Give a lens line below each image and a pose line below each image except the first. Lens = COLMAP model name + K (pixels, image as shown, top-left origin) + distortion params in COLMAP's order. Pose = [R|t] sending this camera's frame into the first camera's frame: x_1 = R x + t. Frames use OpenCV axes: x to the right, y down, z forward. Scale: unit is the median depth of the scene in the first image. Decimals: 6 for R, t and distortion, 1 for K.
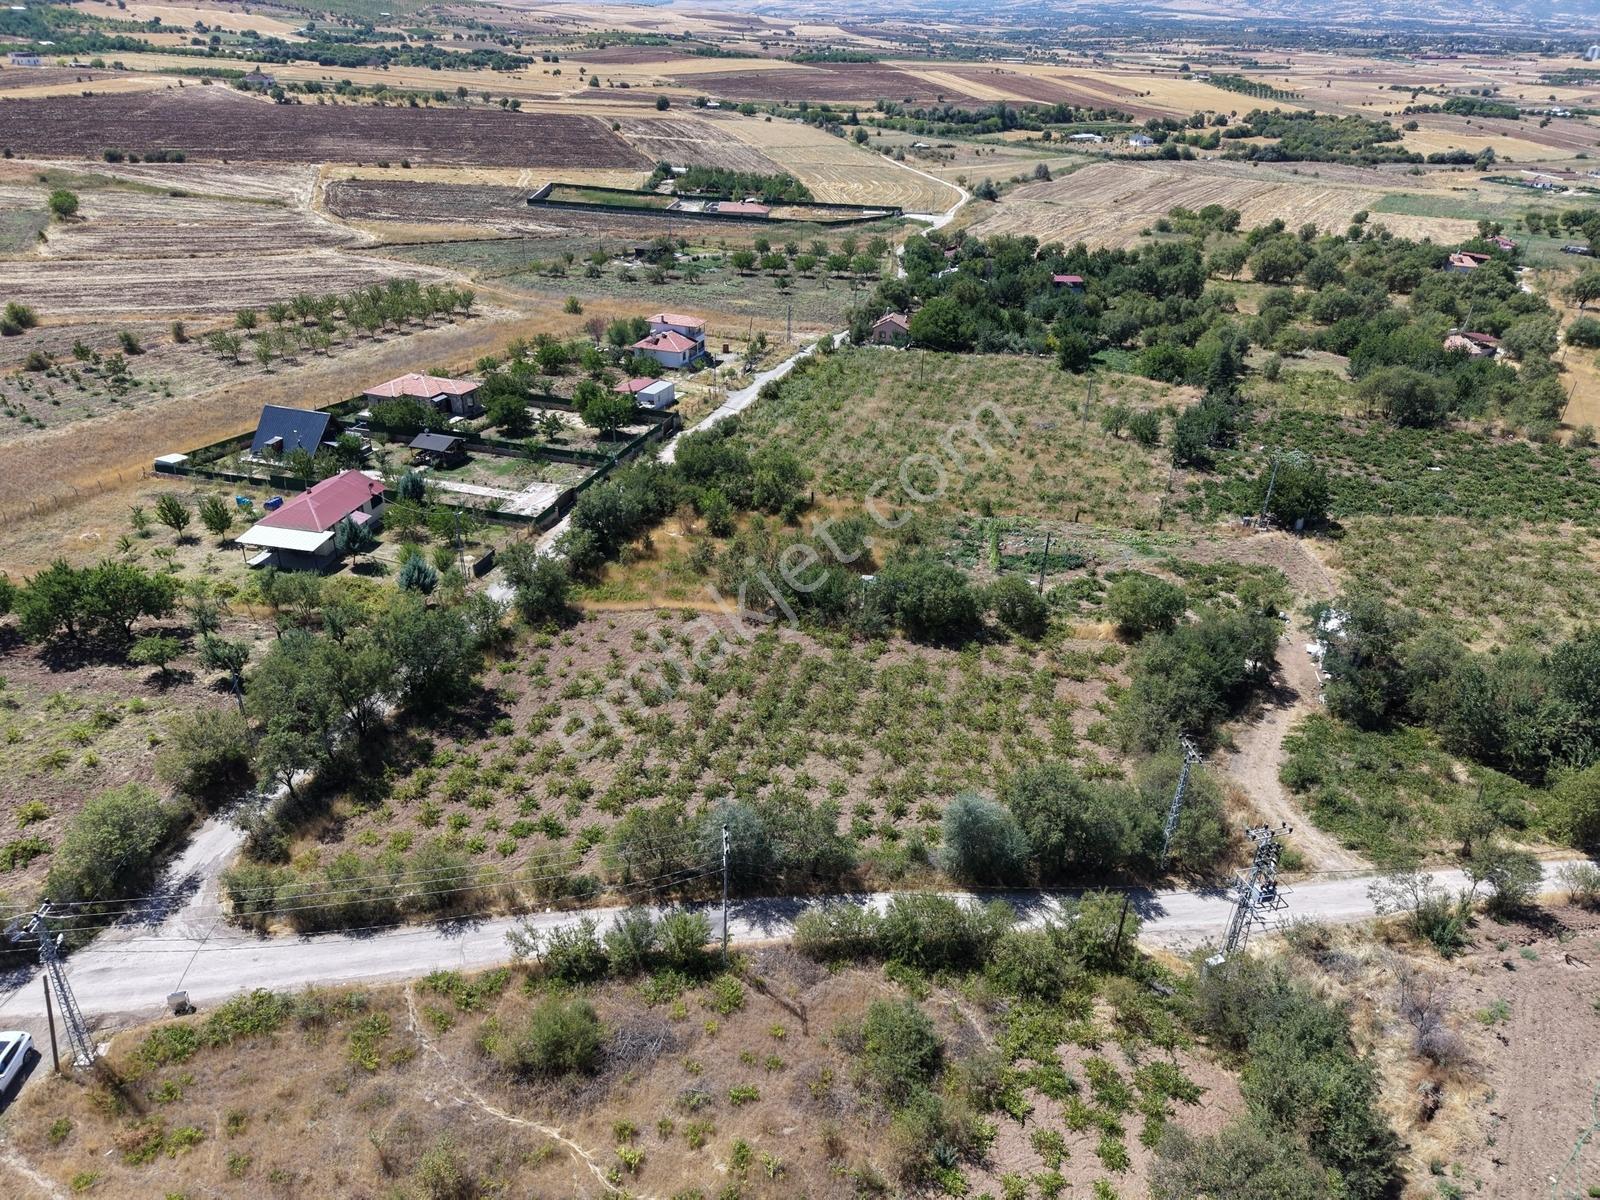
lens RADIAL K [[1071.0, 0, 791.6], [0, 1071.0, 600.5], [0, 0, 1]] dist [0.019027, -0.016772]
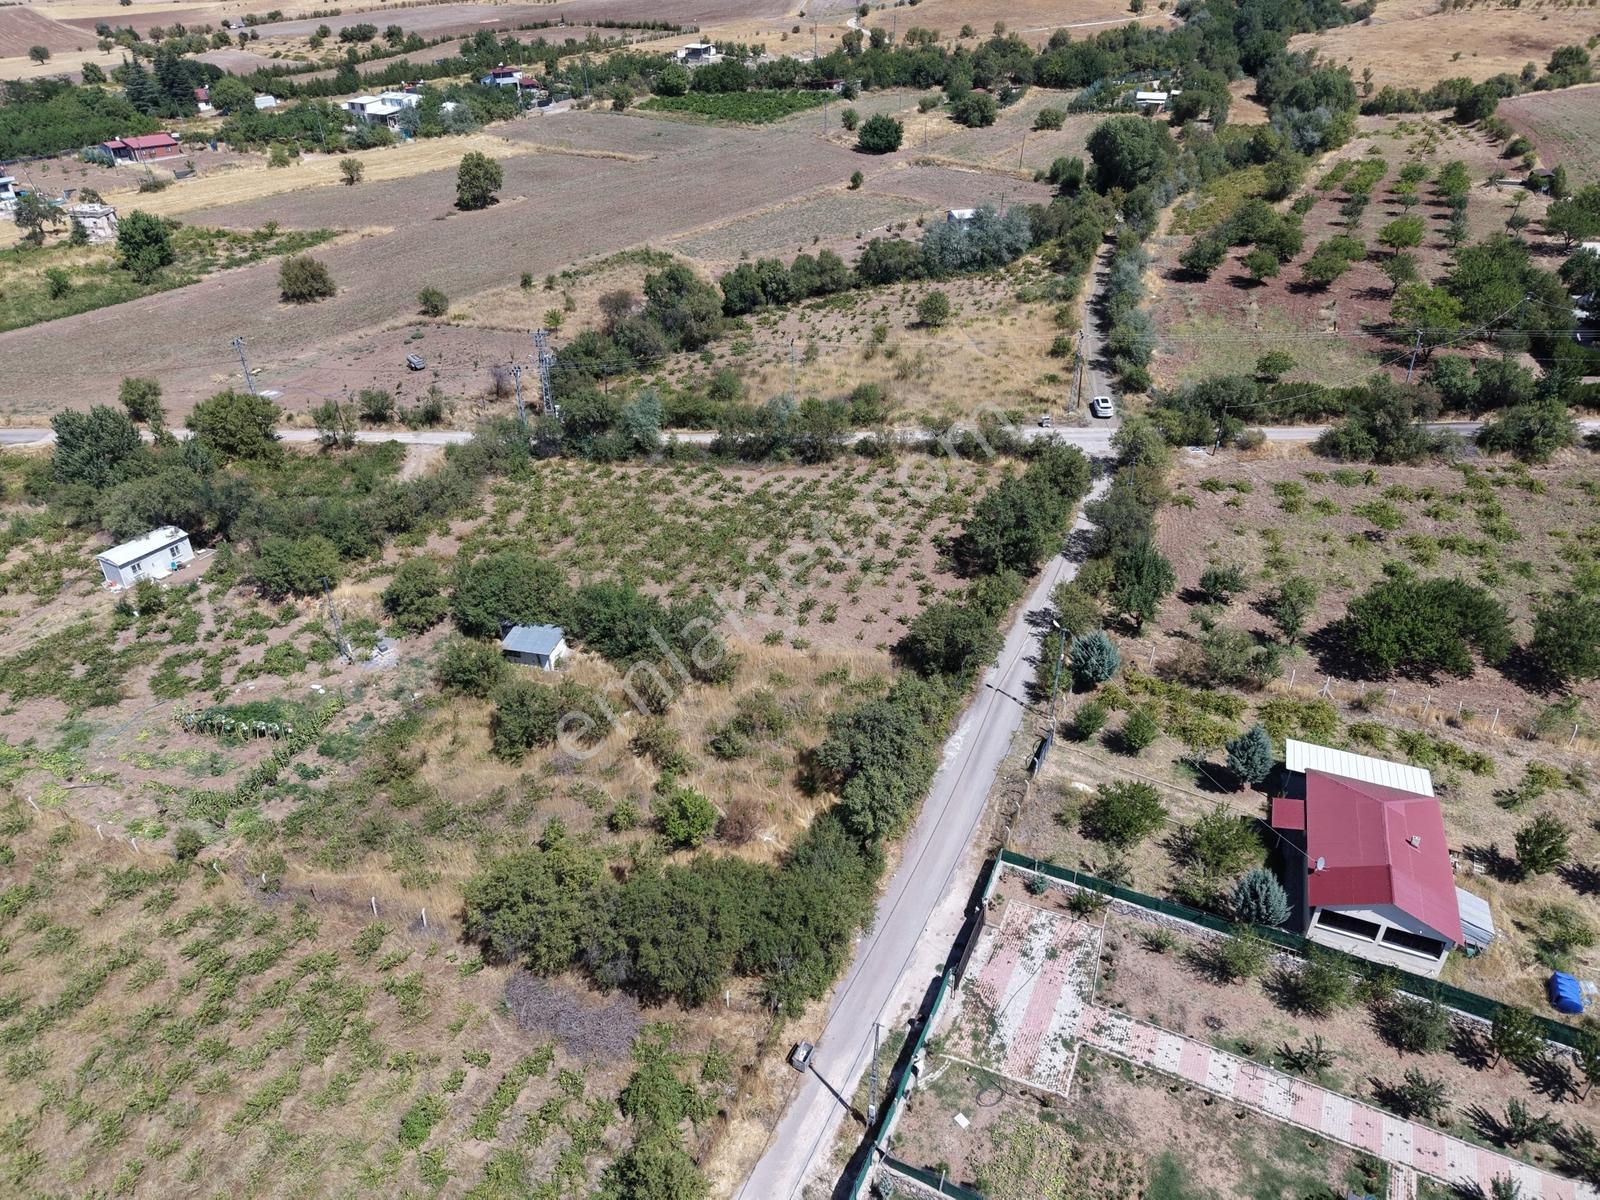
lens RADIAL K [[1071.0, 0, 787.3], [0, 1071.0, 598.5], [0, 0, 1]] dist [0.019027, -0.016772]
pose [[-0.984529, -0.108003, 0.137979, -0.182286], [0.064557, 0.508481, 0.858650, -0.610713], [-0.162896, 0.854273, -0.493642, 1.129910]]
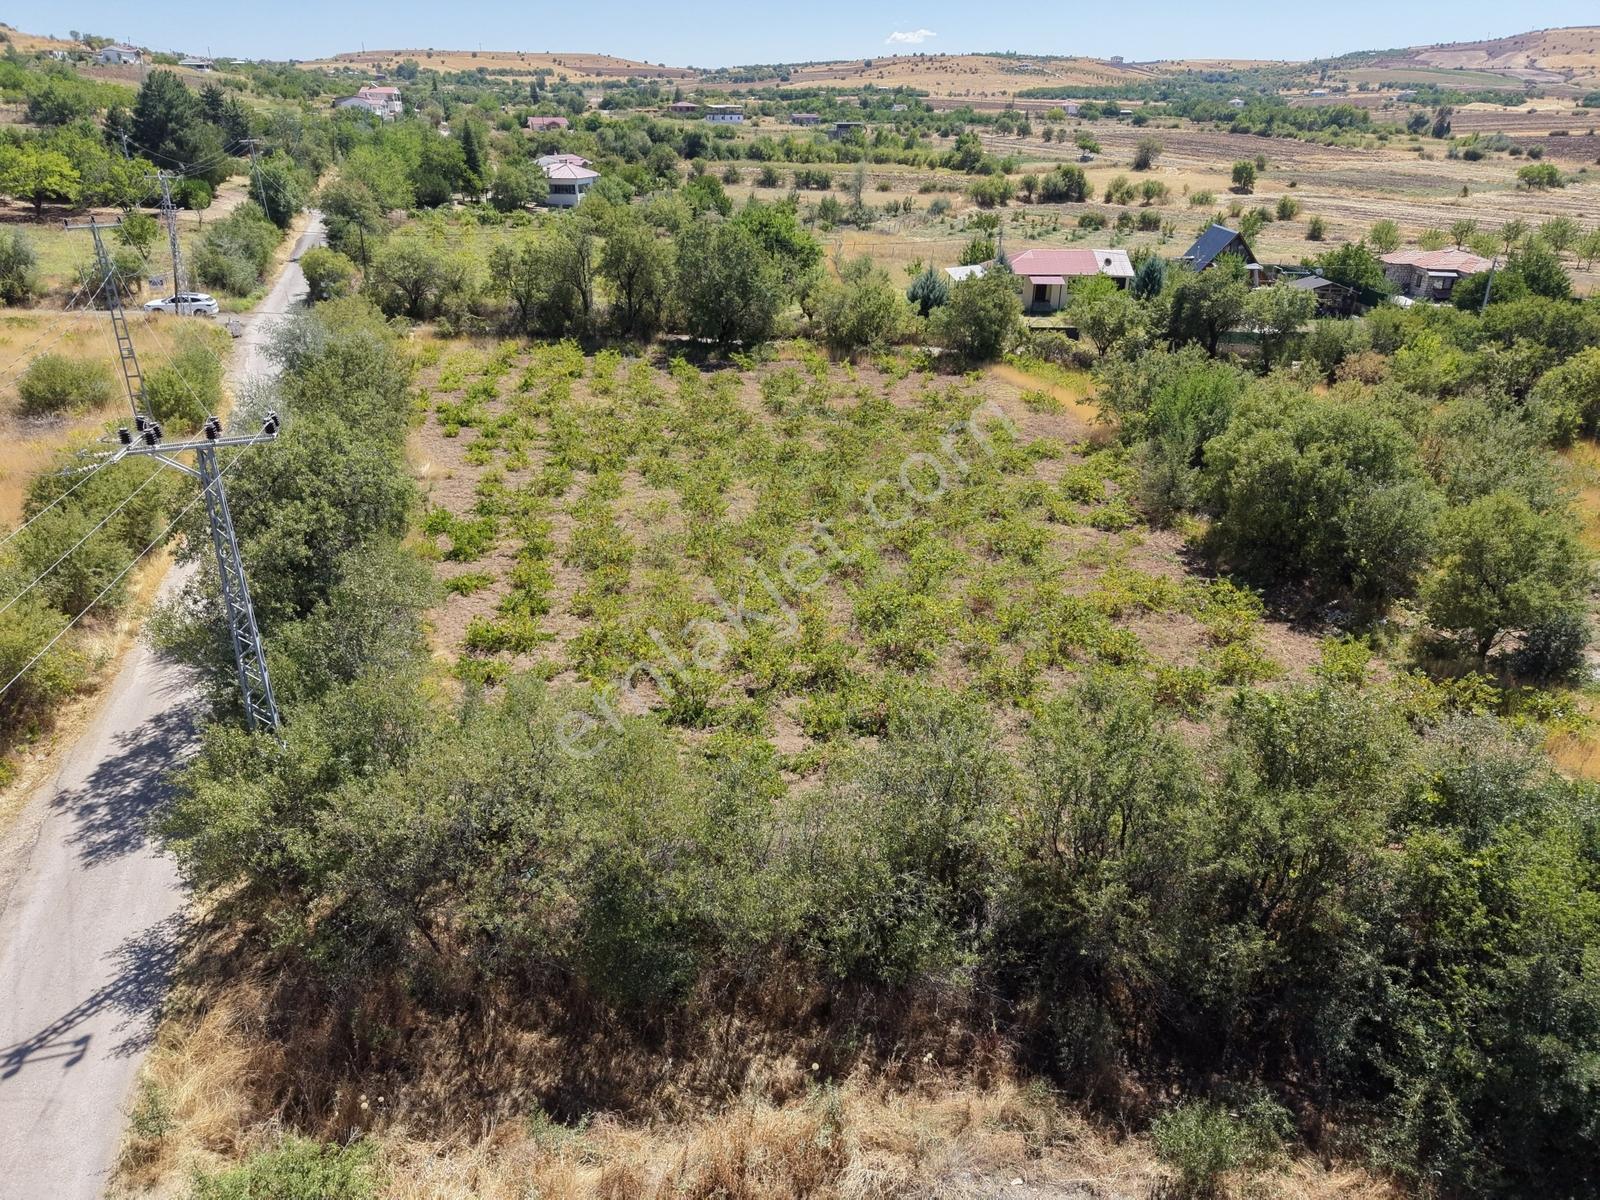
lens RADIAL K [[1071.0, 0, 789.8], [0, 1071.0, 598.8], [0, 0, 1]] dist [0.019027, -0.016772]
pose [[0.209993, 0.378472, -0.901477, 0.366505], [-0.461605, 0.851180, 0.249827, 0.017143], [0.861872, 0.363665, 0.353447, 0.566354]]
